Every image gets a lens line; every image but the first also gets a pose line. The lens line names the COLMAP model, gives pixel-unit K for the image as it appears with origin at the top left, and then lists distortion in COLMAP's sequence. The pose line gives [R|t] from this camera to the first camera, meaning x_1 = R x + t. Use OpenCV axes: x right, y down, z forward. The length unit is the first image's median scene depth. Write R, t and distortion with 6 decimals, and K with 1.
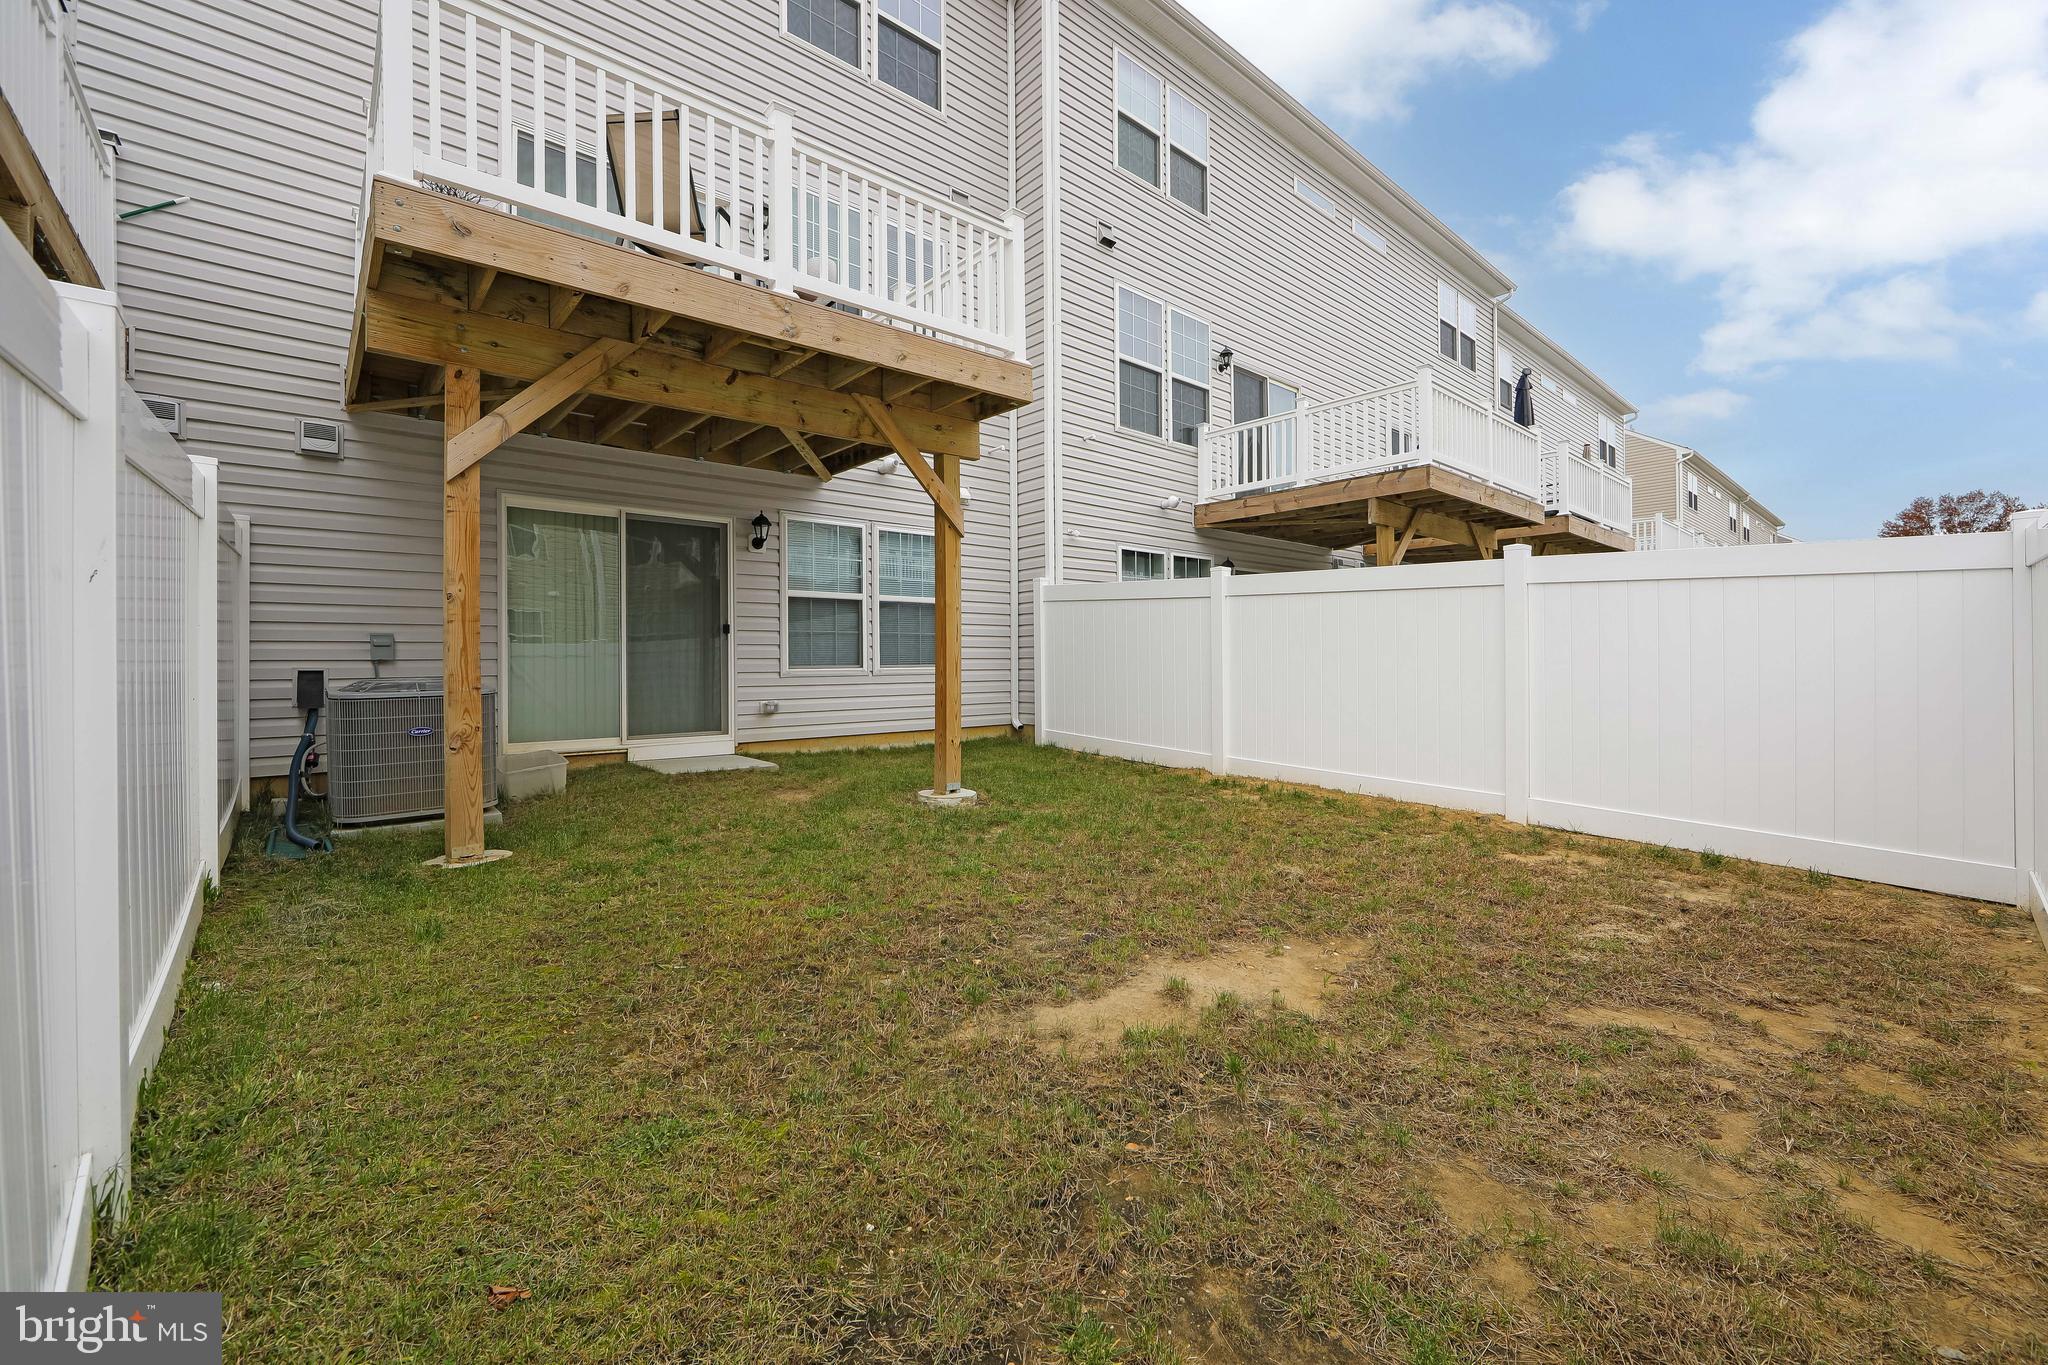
lens RADIAL K [[823.6, 0, 1027.5], [0, 823.6, 659.8], [0, 0, 1]] dist [-0.007581, 0.000301]
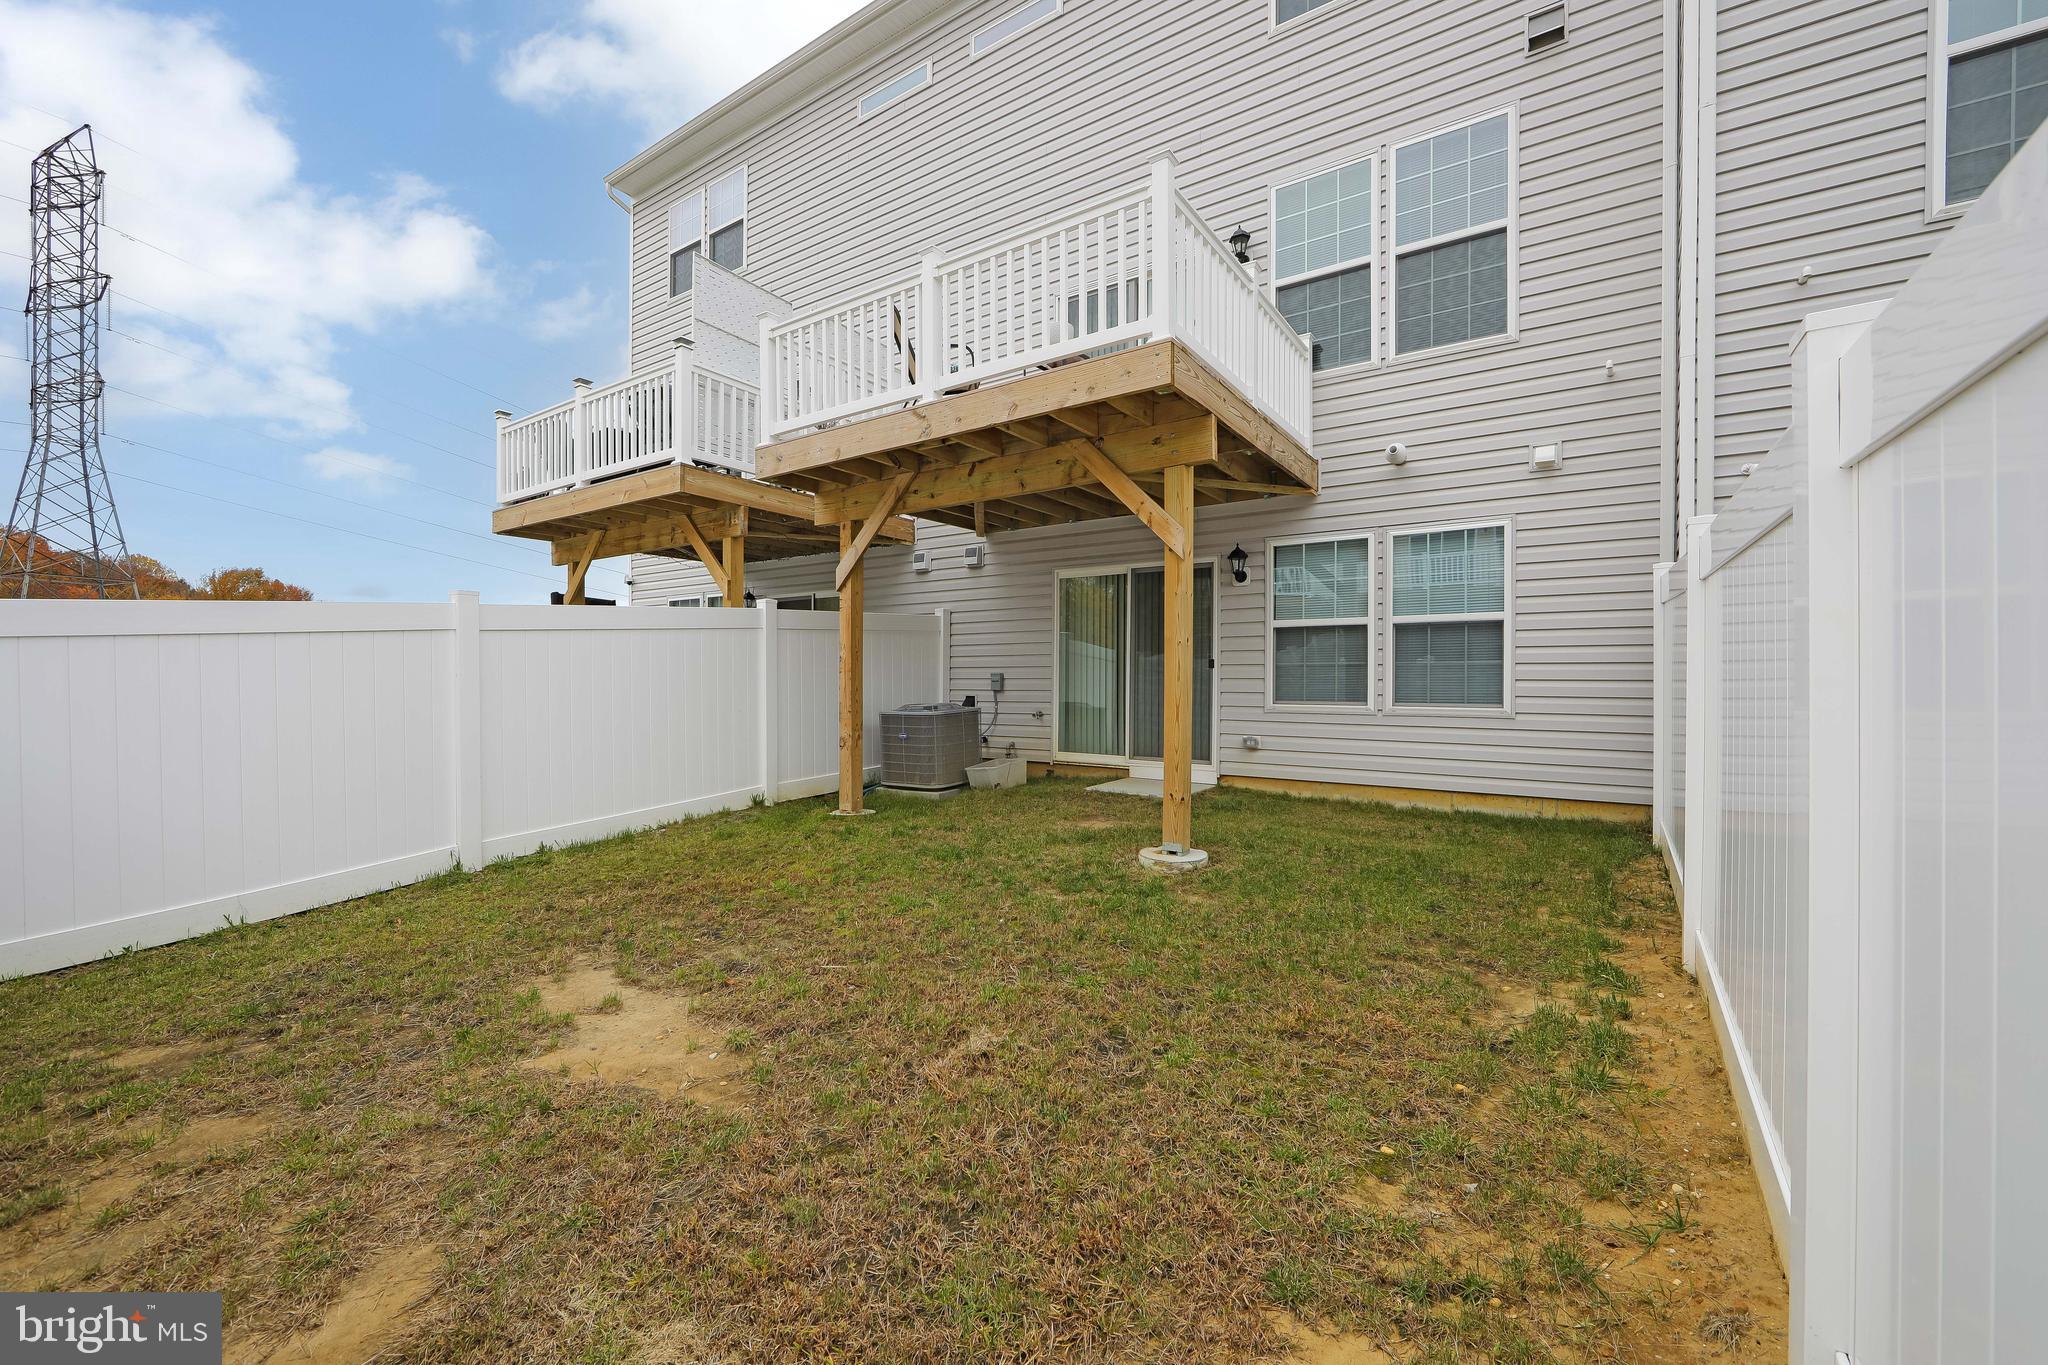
lens RADIAL K [[812.6, 0, 1032.8], [0, 812.6, 684.5], [0, 0, 1]] dist [-0.007792, 0.000569]
pose [[0.254159, 0.012350, -0.967083, 0.559373], [-0.003656, 0.999924, 0.011808, -0.022142], [0.967155, 0.000535, 0.254185, 0.510639]]
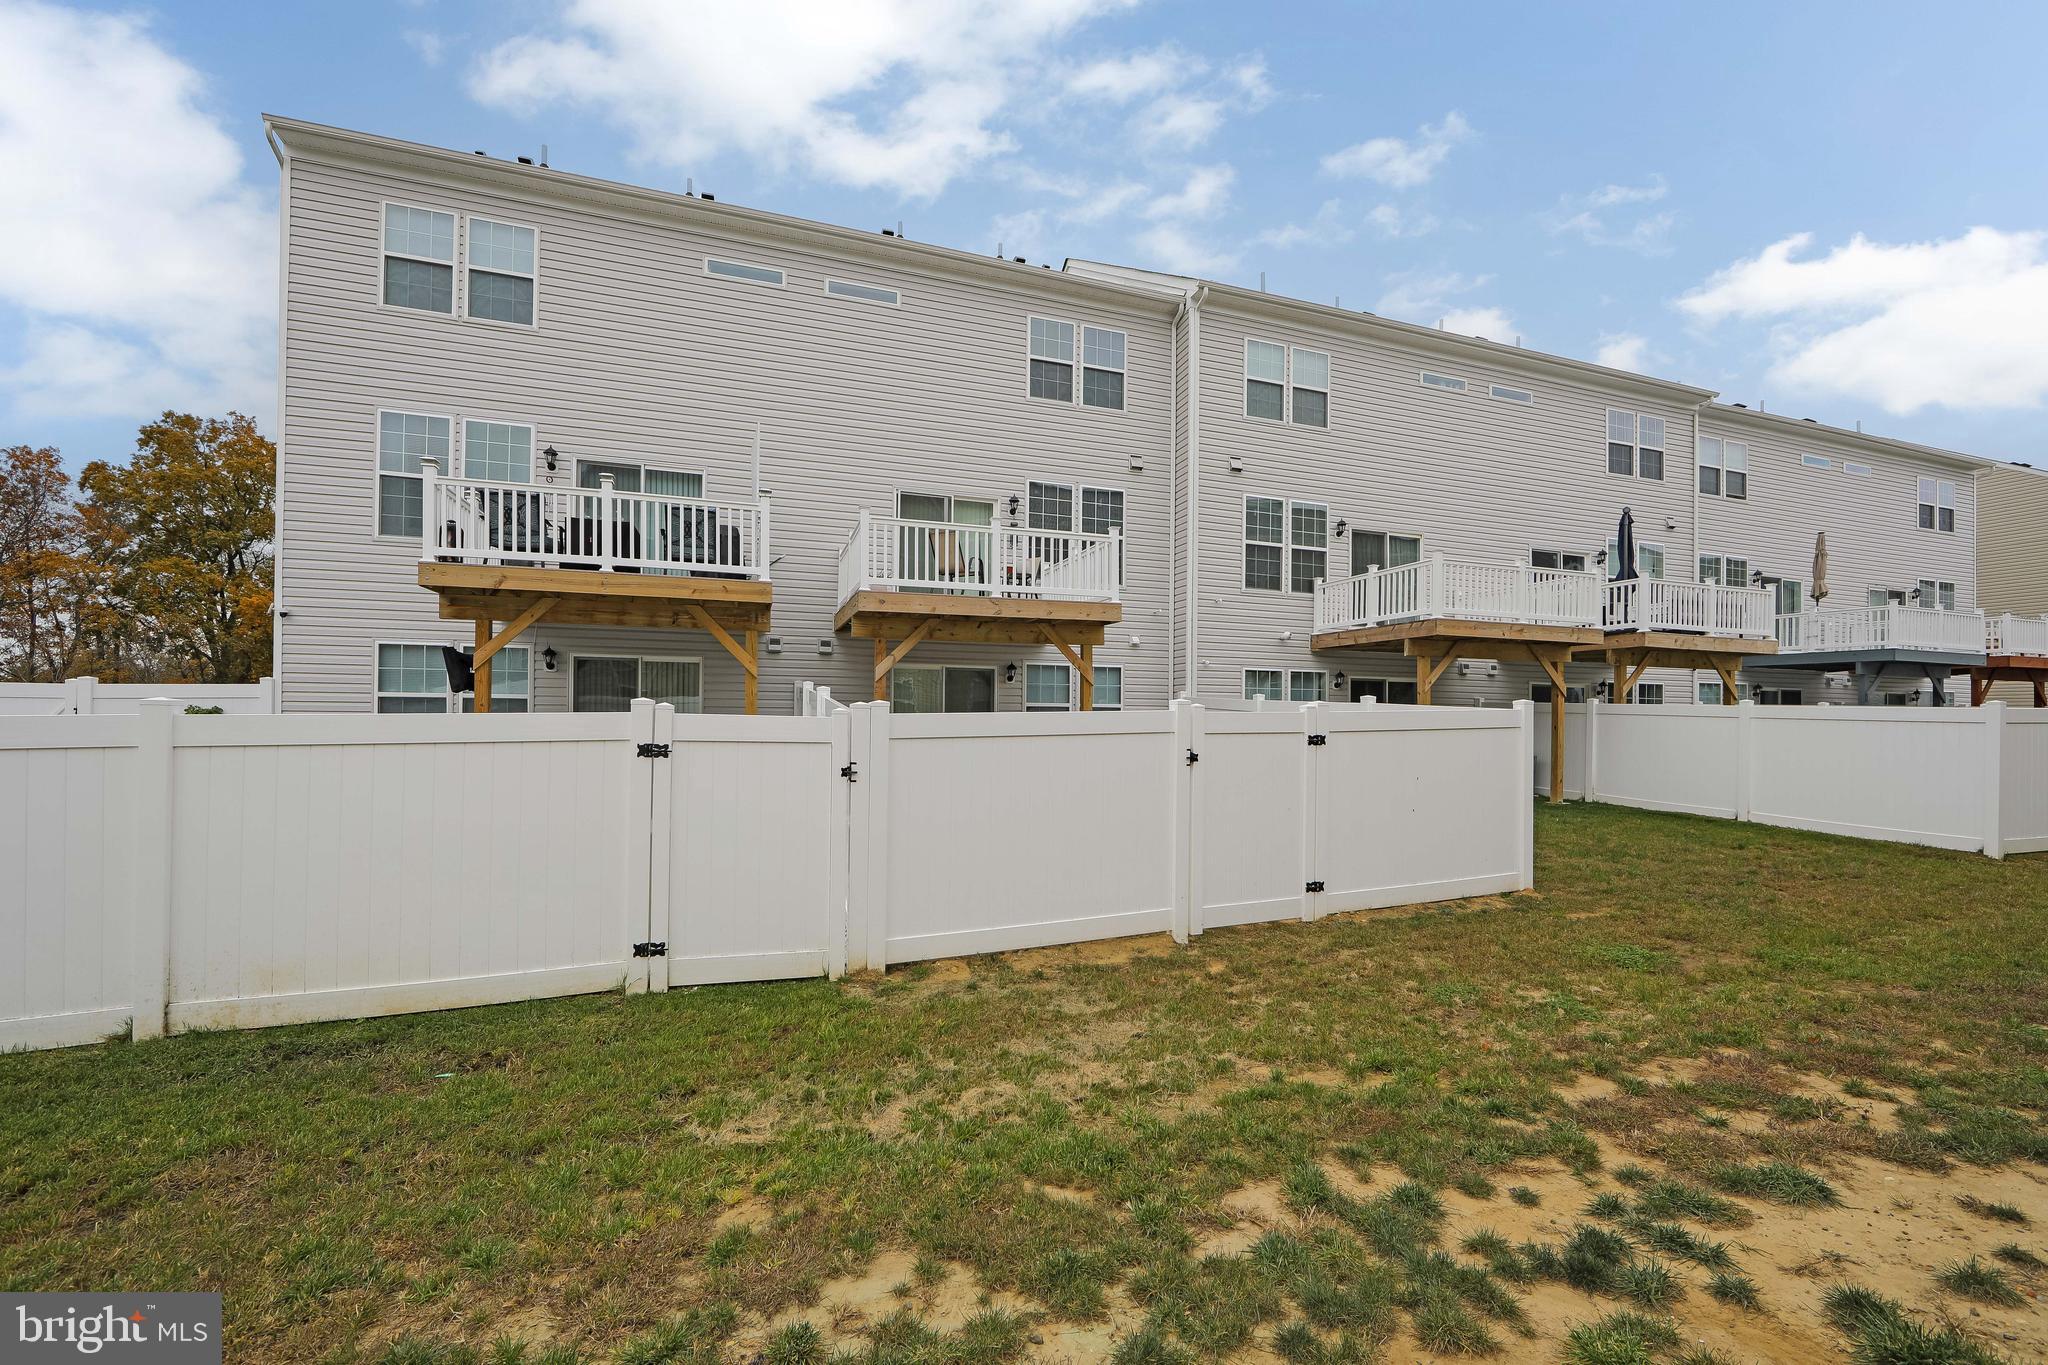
lens RADIAL K [[824.7, 0, 1045.7], [0, 824.7, 708.4], [0, 0, 1]] dist [-0.008918, 0.000164]
pose [[0.929203, 0.013214, -0.369334, 0.439170], [-0.016356, 0.999852, -0.005378, -0.065802], [0.369209, 0.011038, 0.929281, -0.706812]]
